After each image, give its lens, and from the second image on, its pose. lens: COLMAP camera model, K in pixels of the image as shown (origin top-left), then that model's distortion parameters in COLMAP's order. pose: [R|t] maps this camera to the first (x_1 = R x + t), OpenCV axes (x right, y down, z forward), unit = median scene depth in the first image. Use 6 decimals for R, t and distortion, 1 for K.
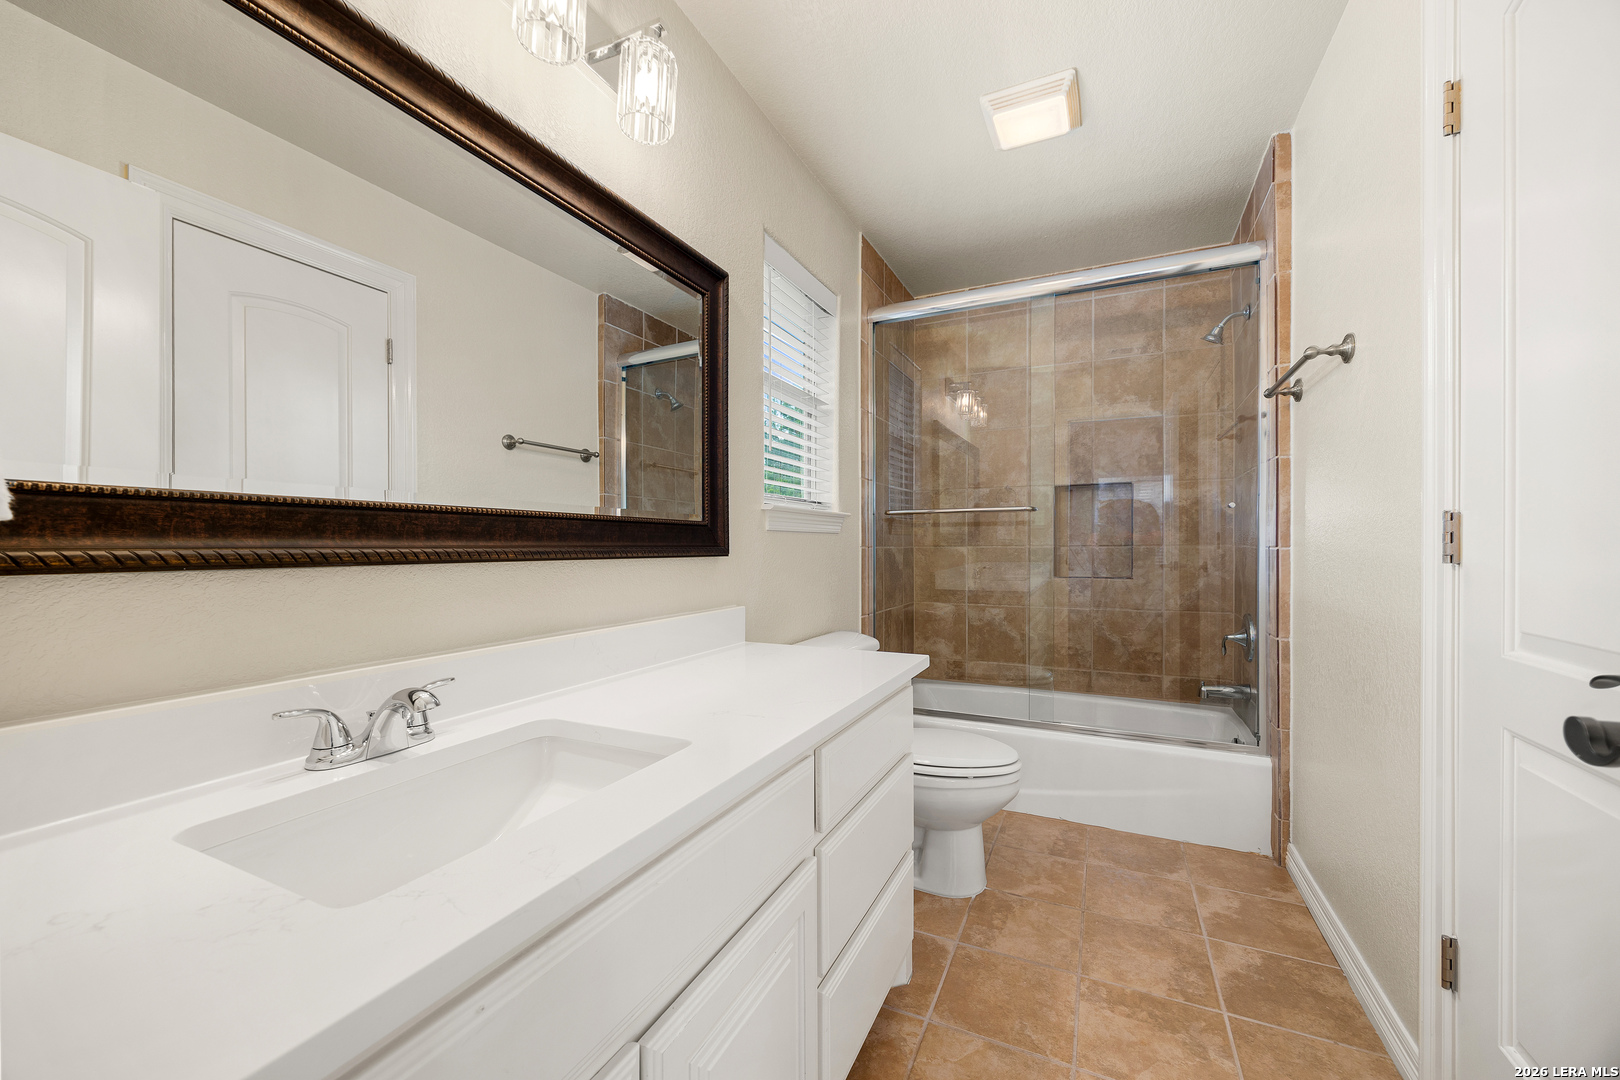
lens RADIAL K [[626.0, 0, 804.1], [0, 626.0, 544.8], [0, 0, 1]] dist [0.003263, 0.000746]
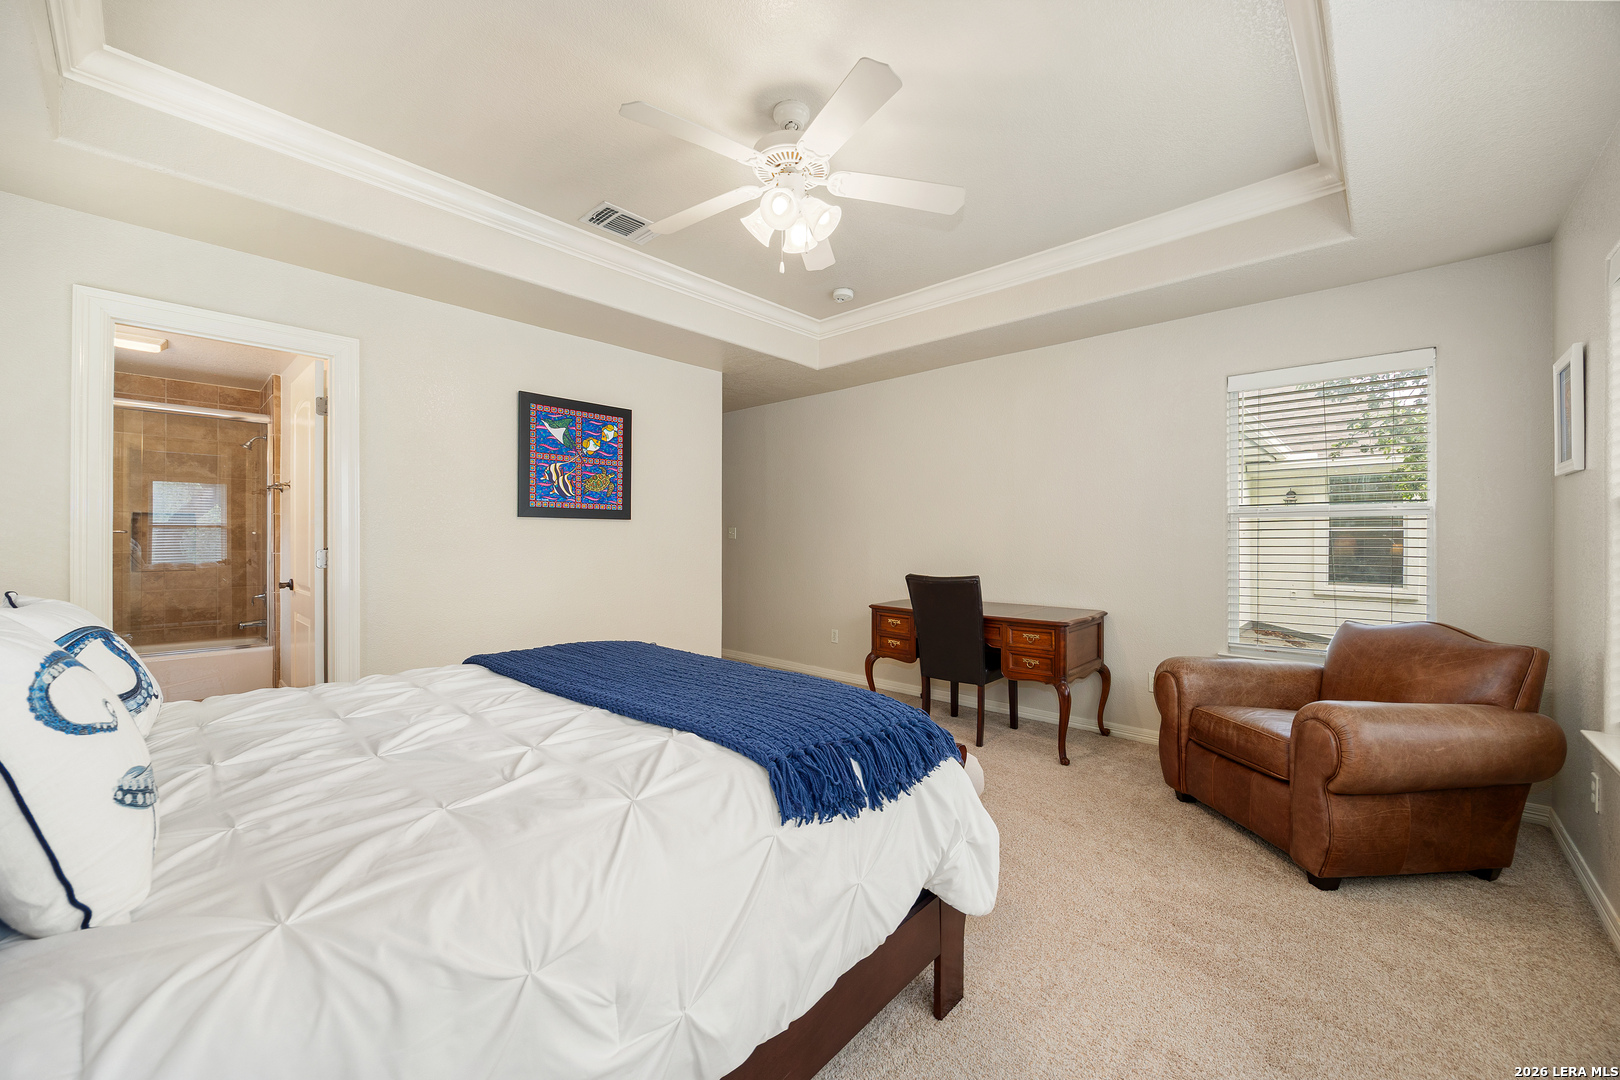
lens RADIAL K [[626.0, 0, 804.5], [0, 626.0, 541.6], [0, 0, 1]] dist [0.003263, 0.000746]
pose [[0.302264, 0.000301, 0.953224, -0.822602], [-0.000413, 1.000000, -0.000185, -0.034231], [-0.953224, -0.000337, 0.302264, -1.489562]]
